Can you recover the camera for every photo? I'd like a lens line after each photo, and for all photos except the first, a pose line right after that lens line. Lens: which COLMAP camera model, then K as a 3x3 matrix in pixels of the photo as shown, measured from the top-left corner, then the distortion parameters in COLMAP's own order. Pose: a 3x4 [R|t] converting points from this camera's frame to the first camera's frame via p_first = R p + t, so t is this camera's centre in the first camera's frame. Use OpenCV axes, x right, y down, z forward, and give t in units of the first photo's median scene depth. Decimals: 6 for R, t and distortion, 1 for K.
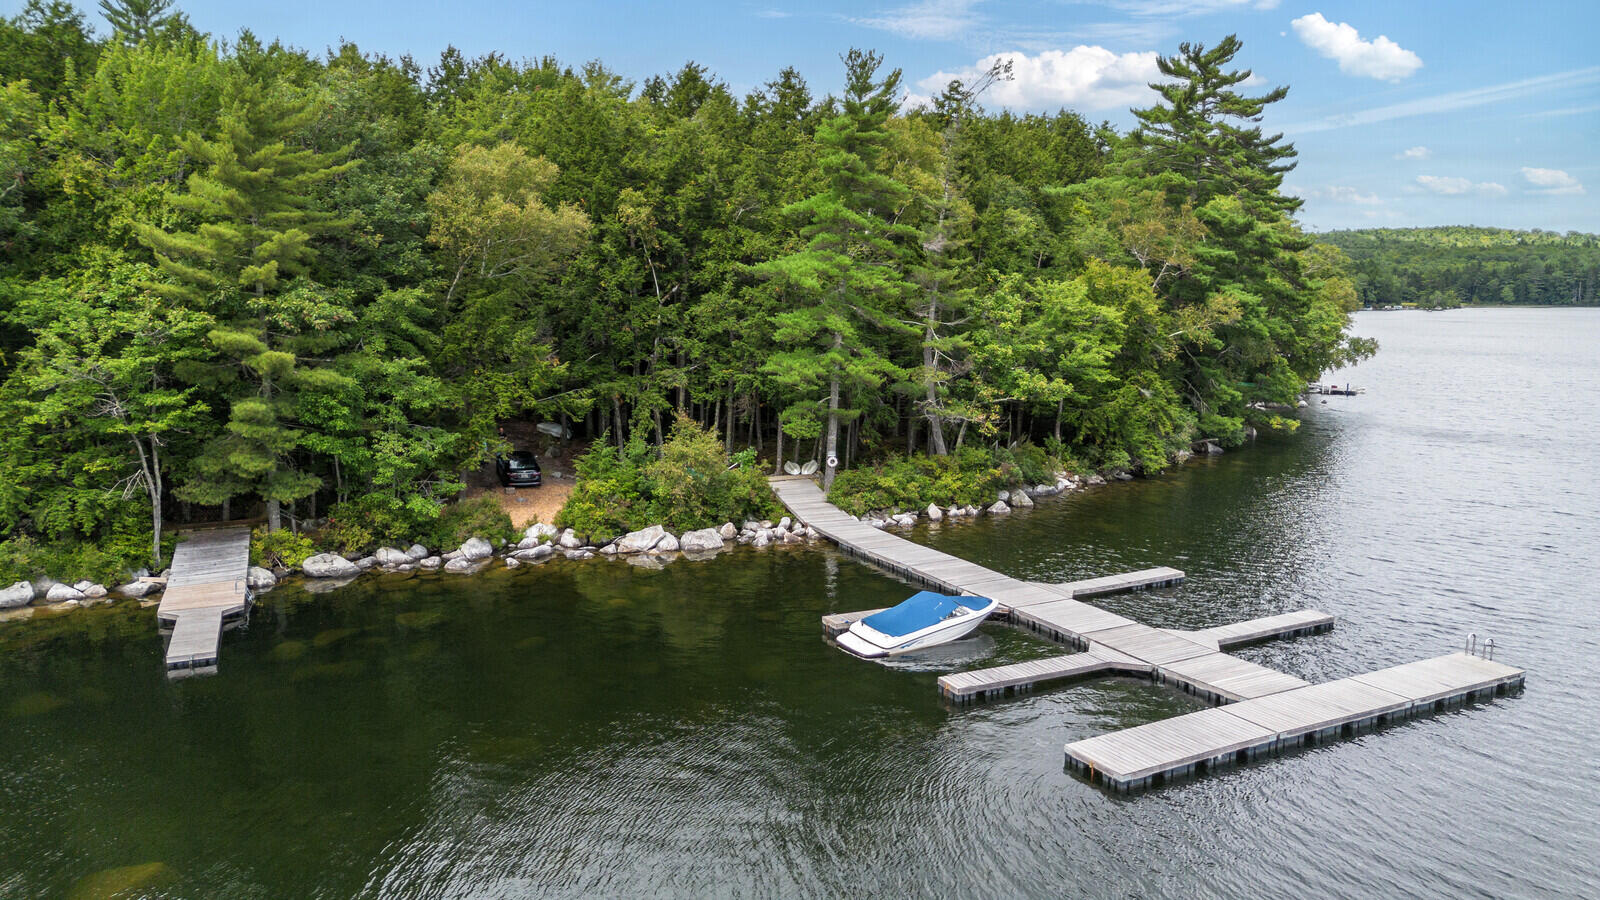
lens RADIAL K [[1139.0, 0, 791.4], [0, 1139.0, 449.8], [0, 0, 1]] dist [0.093619, -0.105184]
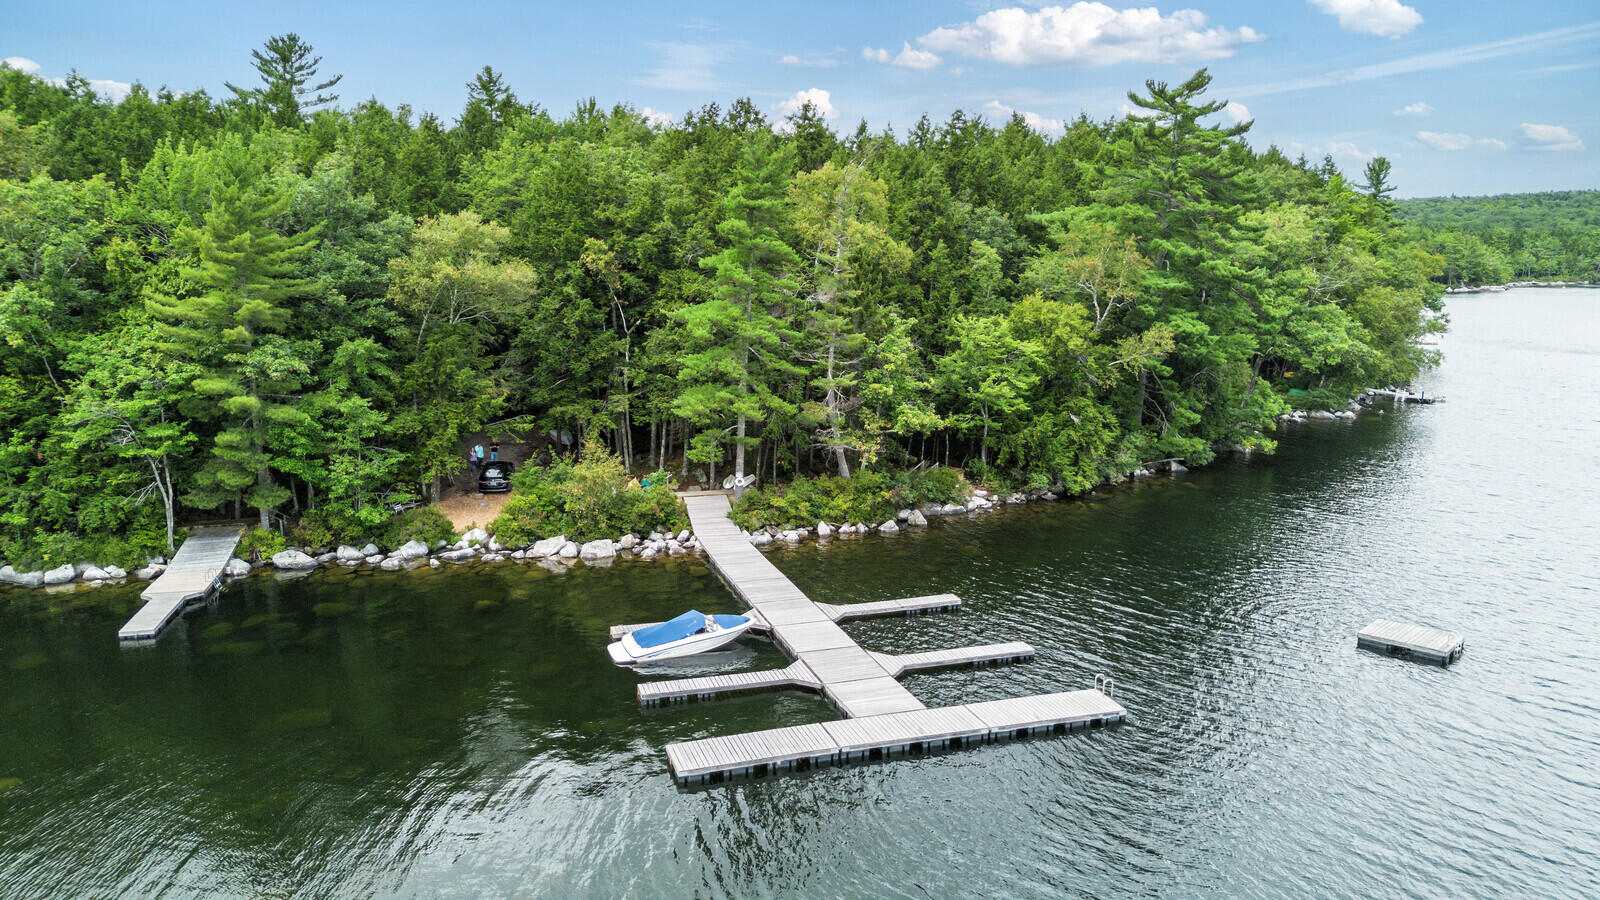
lens RADIAL K [[1139.0, 0, 791.4], [0, 1139.0, 449.8], [0, 0, 1]] dist [0.093619, -0.105184]
pose [[0.982863, 0.029991, -0.181884, 0.347575], [-0.023943, 0.999088, 0.035358, -0.074695], [0.182778, -0.030397, 0.982684, -0.142801]]
